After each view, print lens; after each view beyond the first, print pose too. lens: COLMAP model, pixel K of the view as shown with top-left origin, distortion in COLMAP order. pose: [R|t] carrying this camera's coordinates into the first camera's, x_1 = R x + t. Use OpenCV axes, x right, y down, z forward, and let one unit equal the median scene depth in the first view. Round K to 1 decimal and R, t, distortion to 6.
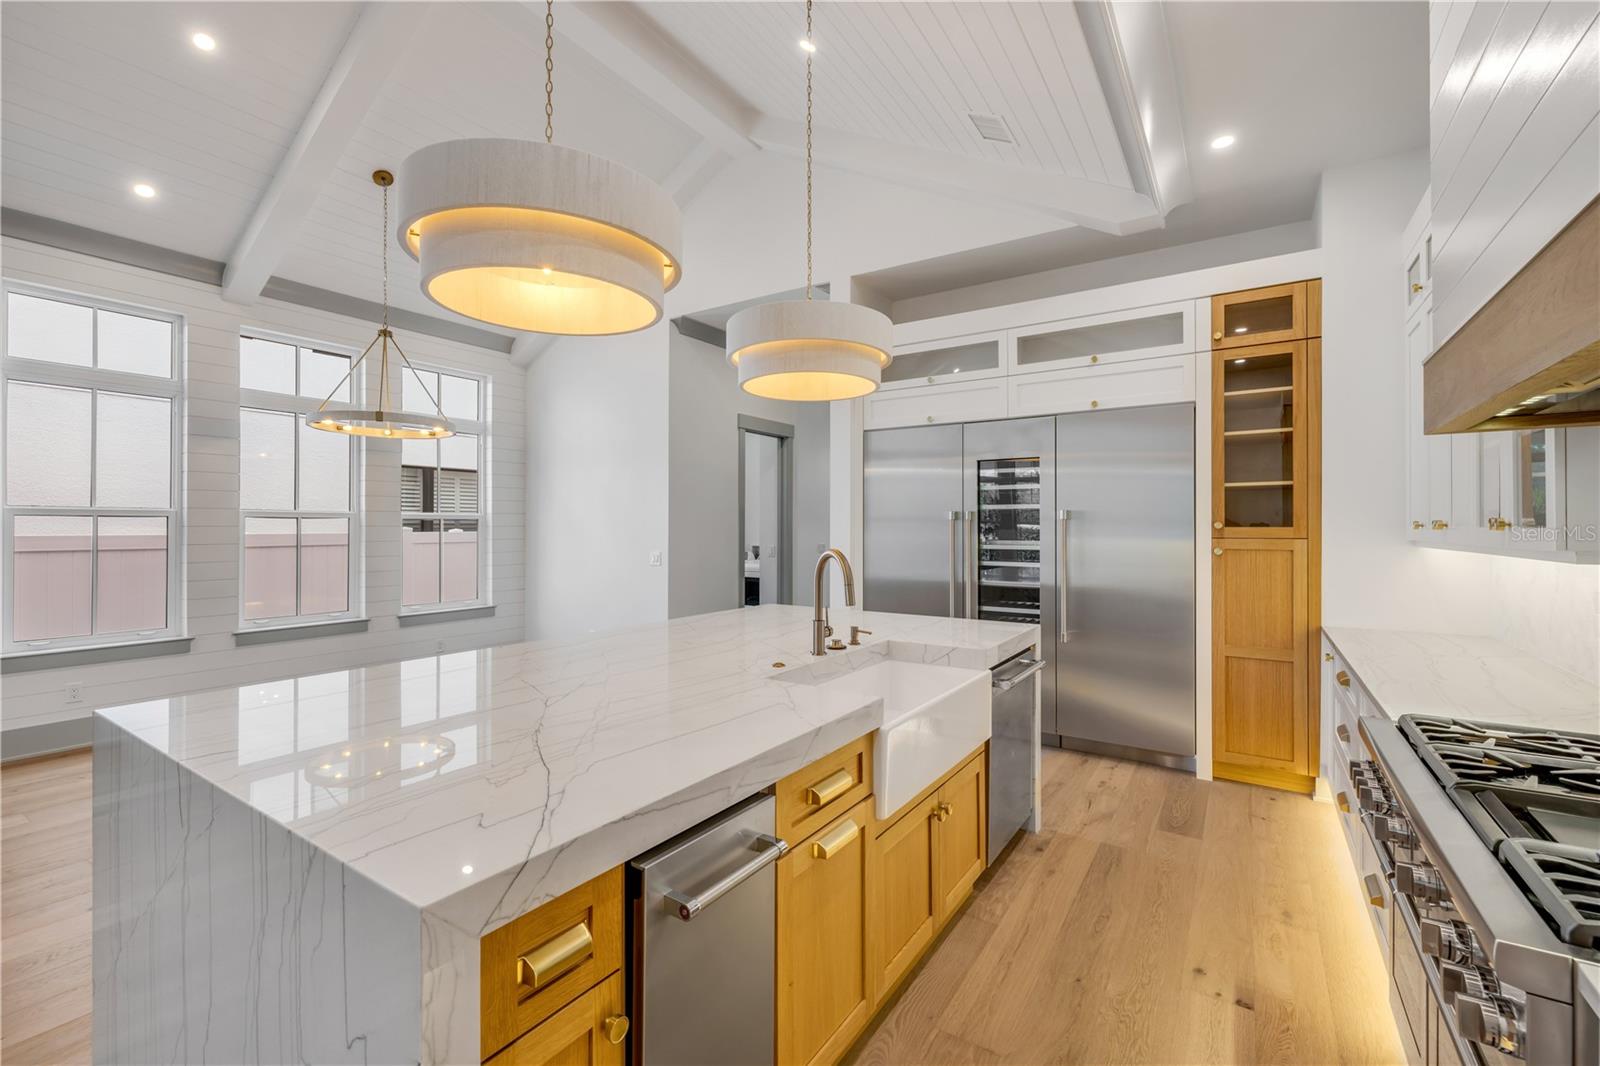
lens RADIAL K [[684.5, 0, 791.9], [0, 684.5, 526.2], [0, 0, 1]] dist [0.000872, 0.000182]
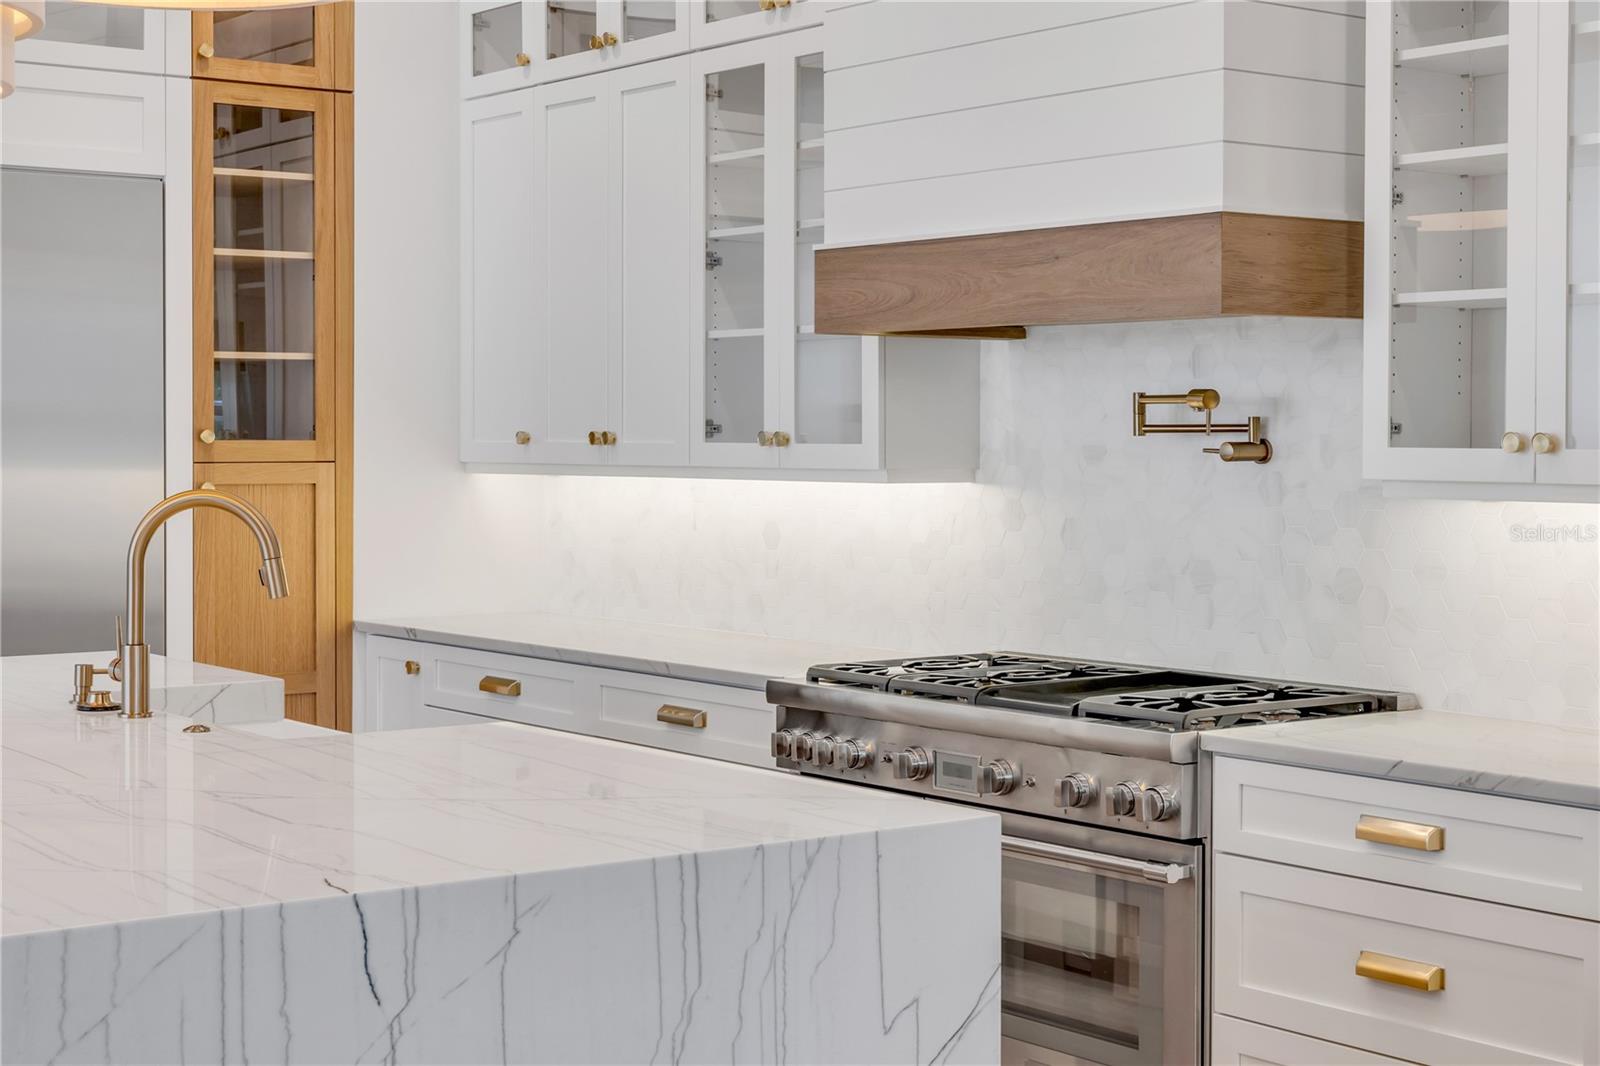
lens RADIAL K [[2462.1, 0, 838.1], [0, 2462.1, 472.4], [0, 0, 1]] dist [-0.022578, 0.000000]
pose [[0.313061, -0.010869, 0.949671, -0.920111], [-0.006965, 0.999881, 0.013740, -0.002855], [-0.949707, -0.010916, 0.312948, 0.010556]]
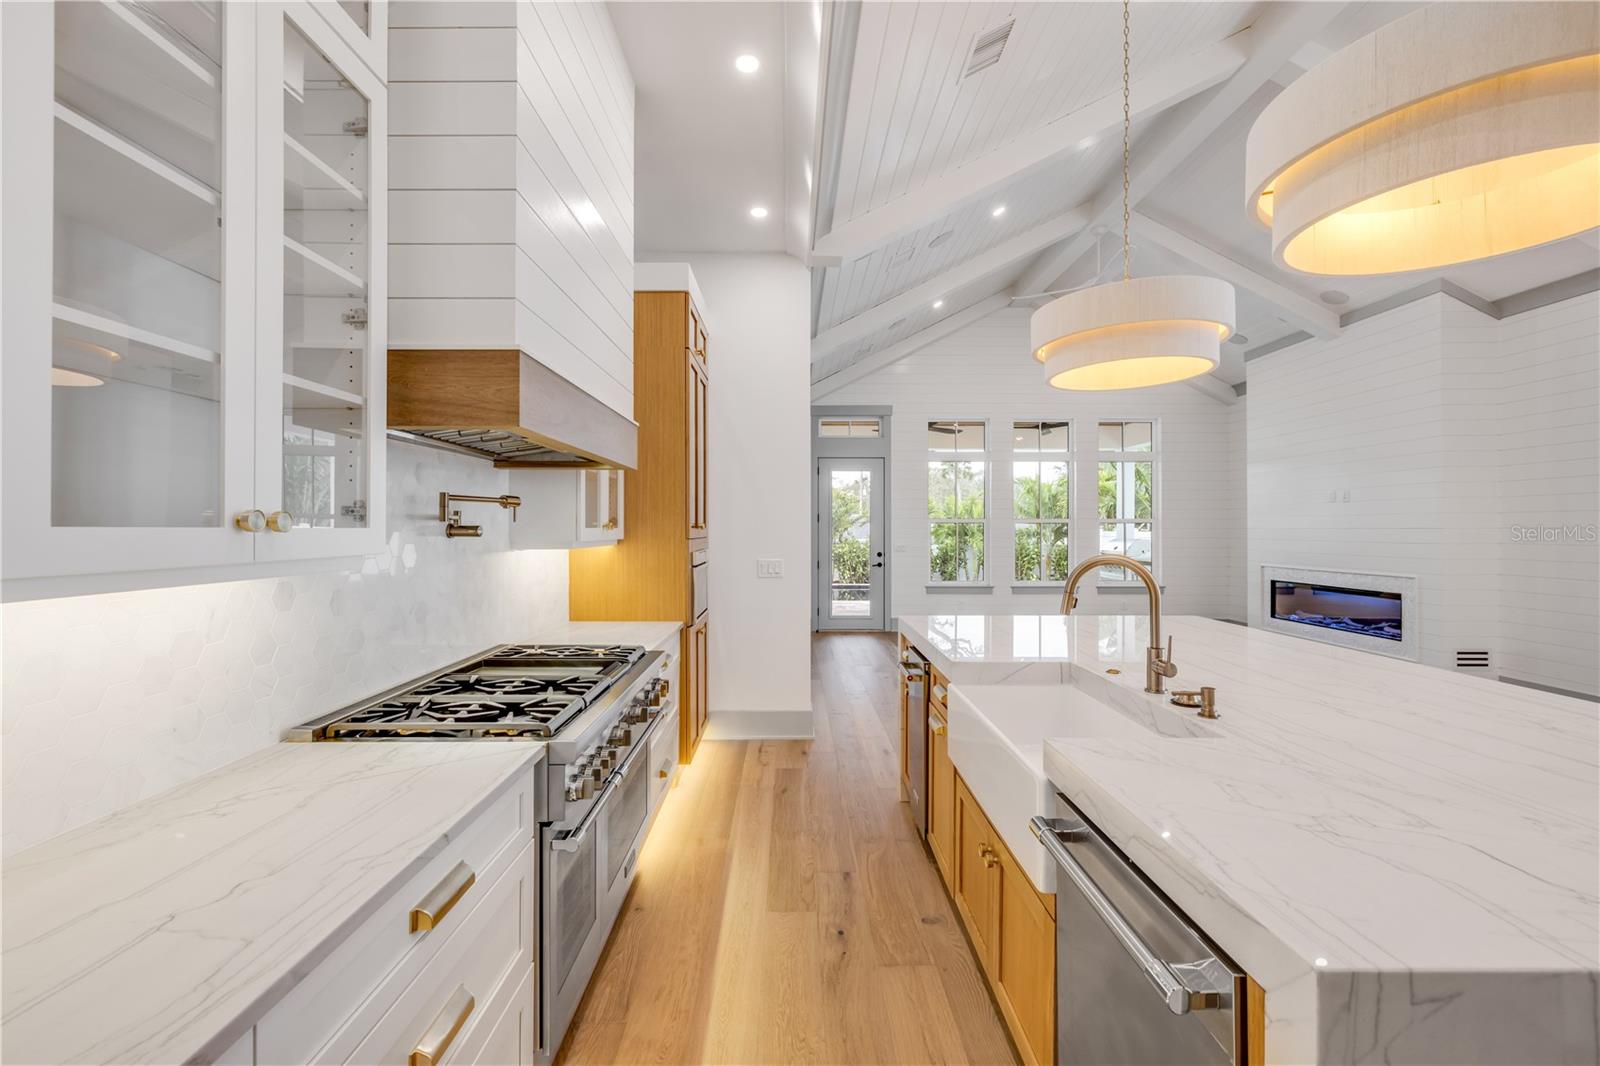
lens RADIAL K [[677.2, 0, 801.9], [0, 677.2, 527.8], [0, 0, 1]] dist [-0.001407, -0.001344]
pose [[-0.823693, -0.001352, -0.567035, 0.530545], [0.000104, 0.999997, -0.002535, 0.001269], [0.567037, -0.002147, -0.823690, 0.924832]]
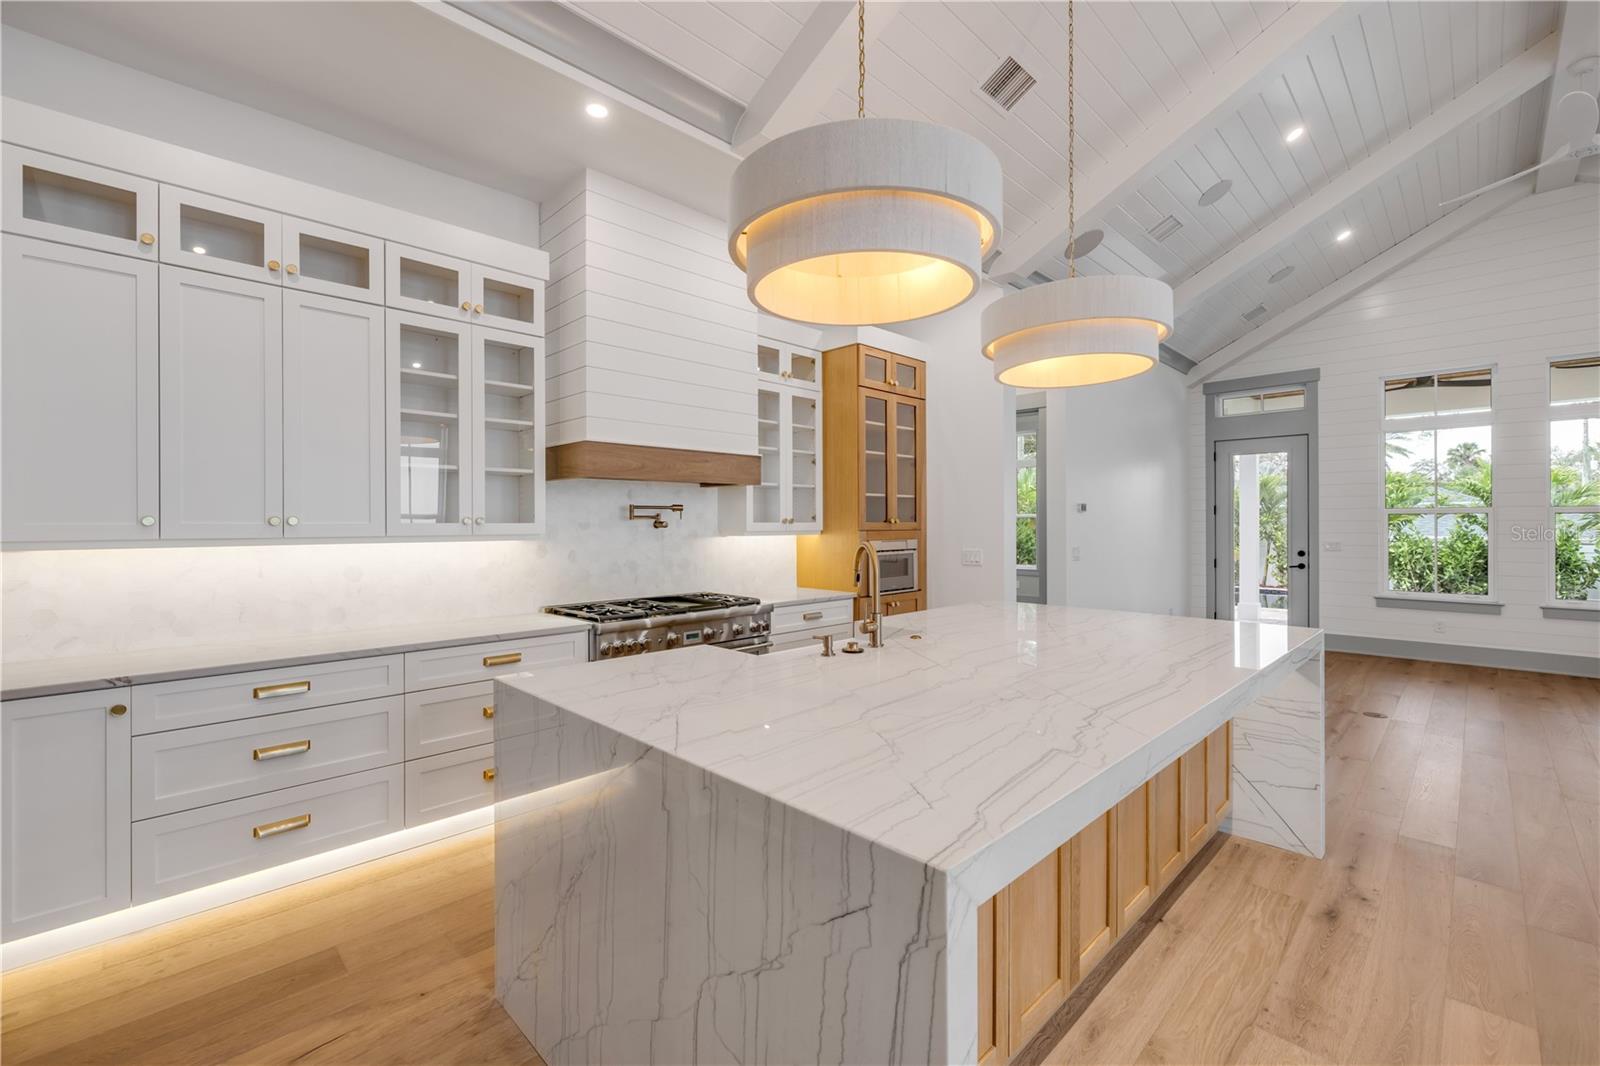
lens RADIAL K [[684.5, 0, 799.7], [0, 684.5, 527.3], [0, 0, 1]] dist [0.000872, 0.000182]
pose [[-0.980663, 0.001434, 0.195699, -0.034591], [0.002264, 0.999989, 0.004018, 0.003076], [-0.195691, 0.004383, -0.980656, 1.332816]]
